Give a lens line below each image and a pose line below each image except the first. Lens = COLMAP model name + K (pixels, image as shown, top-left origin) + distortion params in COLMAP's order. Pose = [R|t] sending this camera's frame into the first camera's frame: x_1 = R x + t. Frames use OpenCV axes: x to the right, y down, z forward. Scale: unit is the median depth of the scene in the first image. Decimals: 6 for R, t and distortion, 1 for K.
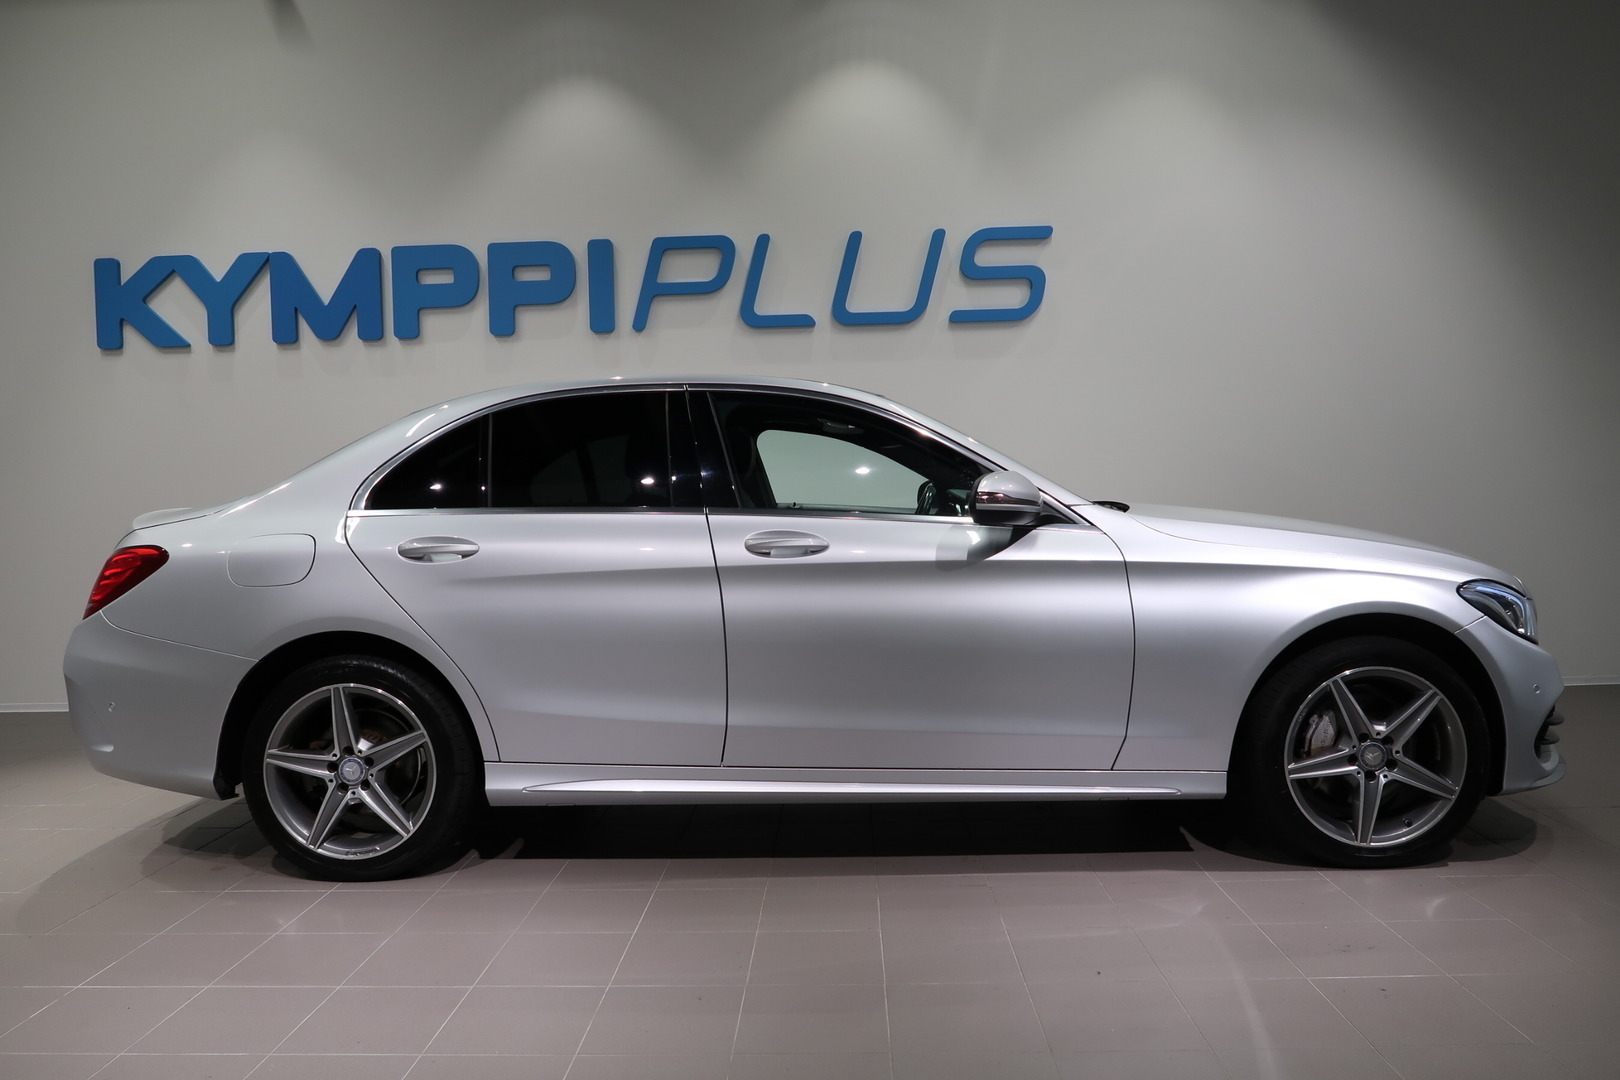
lens RADIAL K [[1101.3, 0, 805.9], [0, 1101.3, 587.2], [0, 0, 1]] dist [-0.023732, 0.007072]
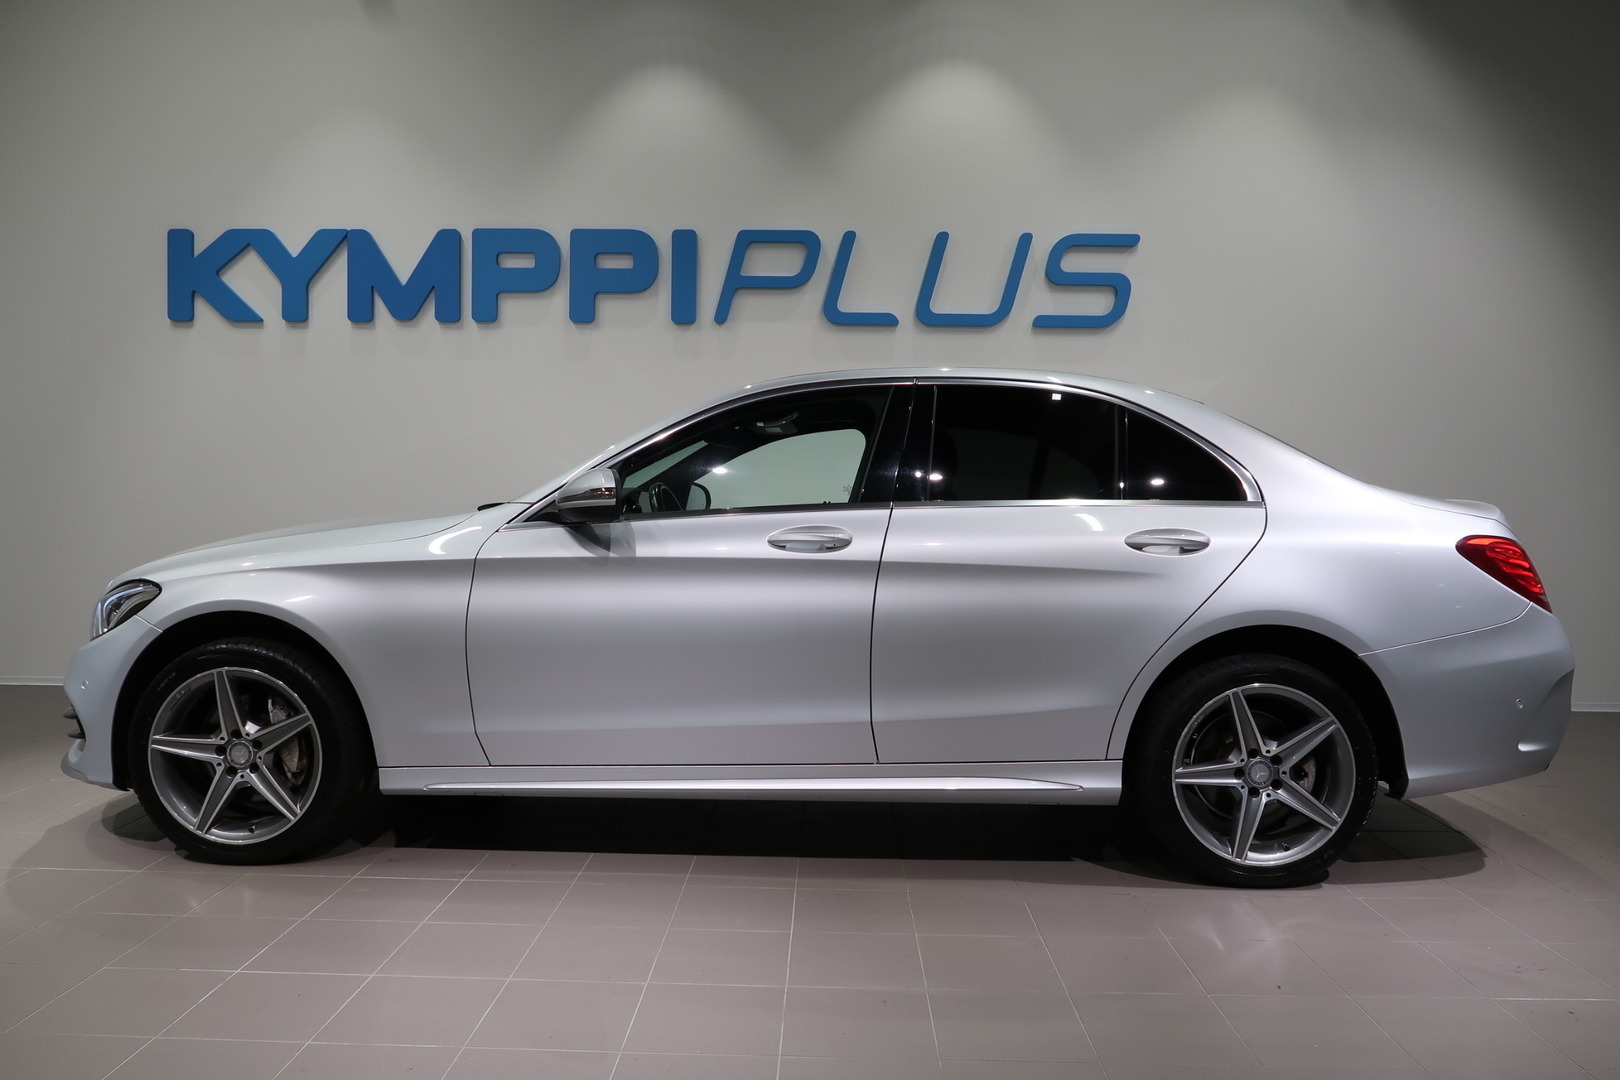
lens RADIAL K [[1101.3, 0, 785.8], [0, 1101.3, 580.3], [0, 0, 1]] dist [-0.023732, 0.007072]
pose [[0.999293, 0.033756, 0.016533, -0.102547], [-0.033680, 0.999421, -0.004836, 0.002271], [-0.016687, 0.004276, 0.999852, 0.005084]]
